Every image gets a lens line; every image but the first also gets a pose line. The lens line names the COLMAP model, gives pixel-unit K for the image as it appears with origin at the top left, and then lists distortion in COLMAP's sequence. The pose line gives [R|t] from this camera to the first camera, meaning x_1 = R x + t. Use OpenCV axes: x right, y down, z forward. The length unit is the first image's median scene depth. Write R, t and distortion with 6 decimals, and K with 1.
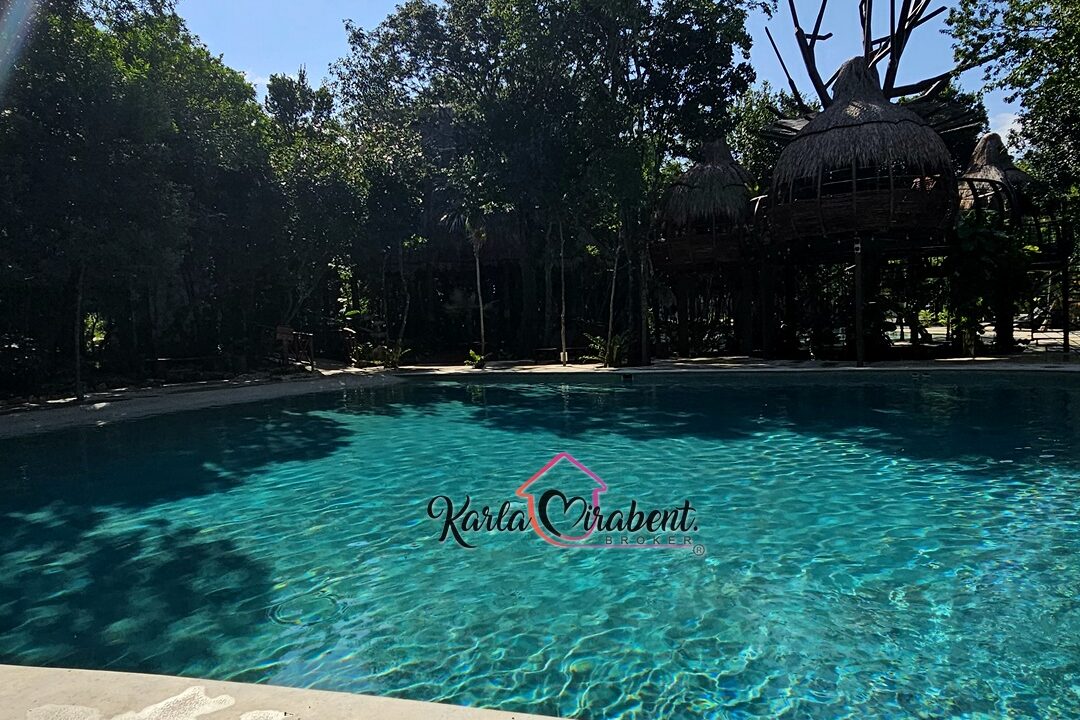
lens RADIAL K [[779.2, 0, 544.7], [0, 779.2, 359.9], [0, 0, 1]] dist [-0.003558, -0.009533]
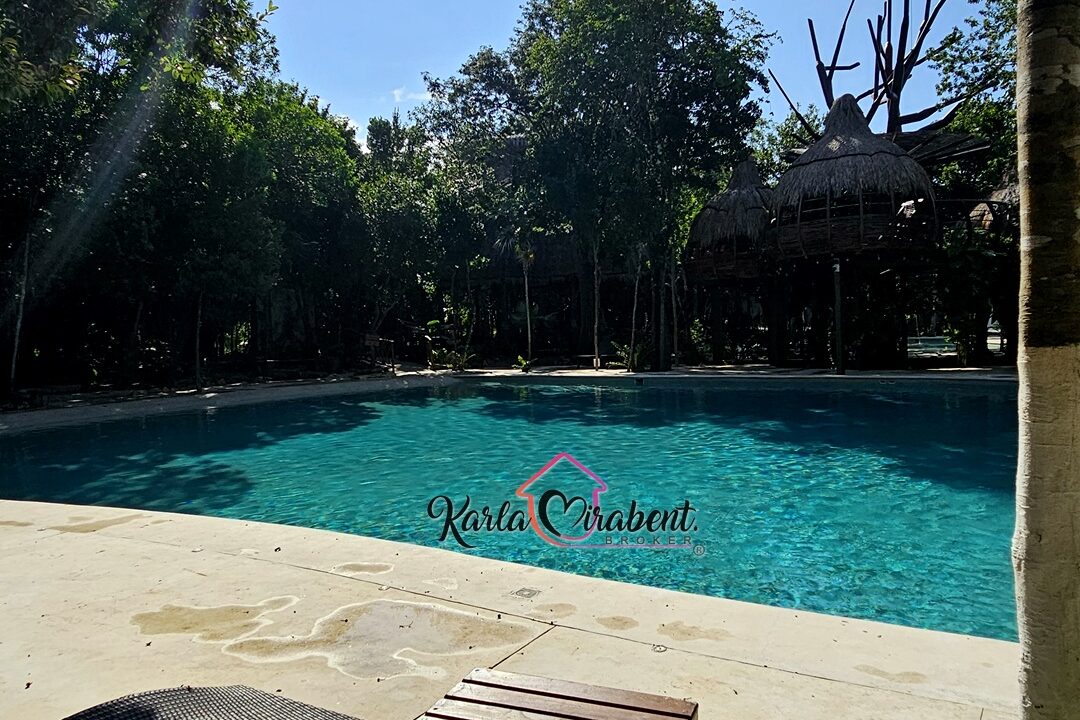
lens RADIAL K [[779.2, 0, 536.6], [0, 779.2, 358.6], [0, 0, 1]] dist [-0.003558, -0.009533]
pose [[0.984530, 0.011786, -0.174817, 0.137009], [-0.013822, 0.999850, -0.010433, 0.003111], [0.174668, 0.012688, 0.984546, -0.132512]]
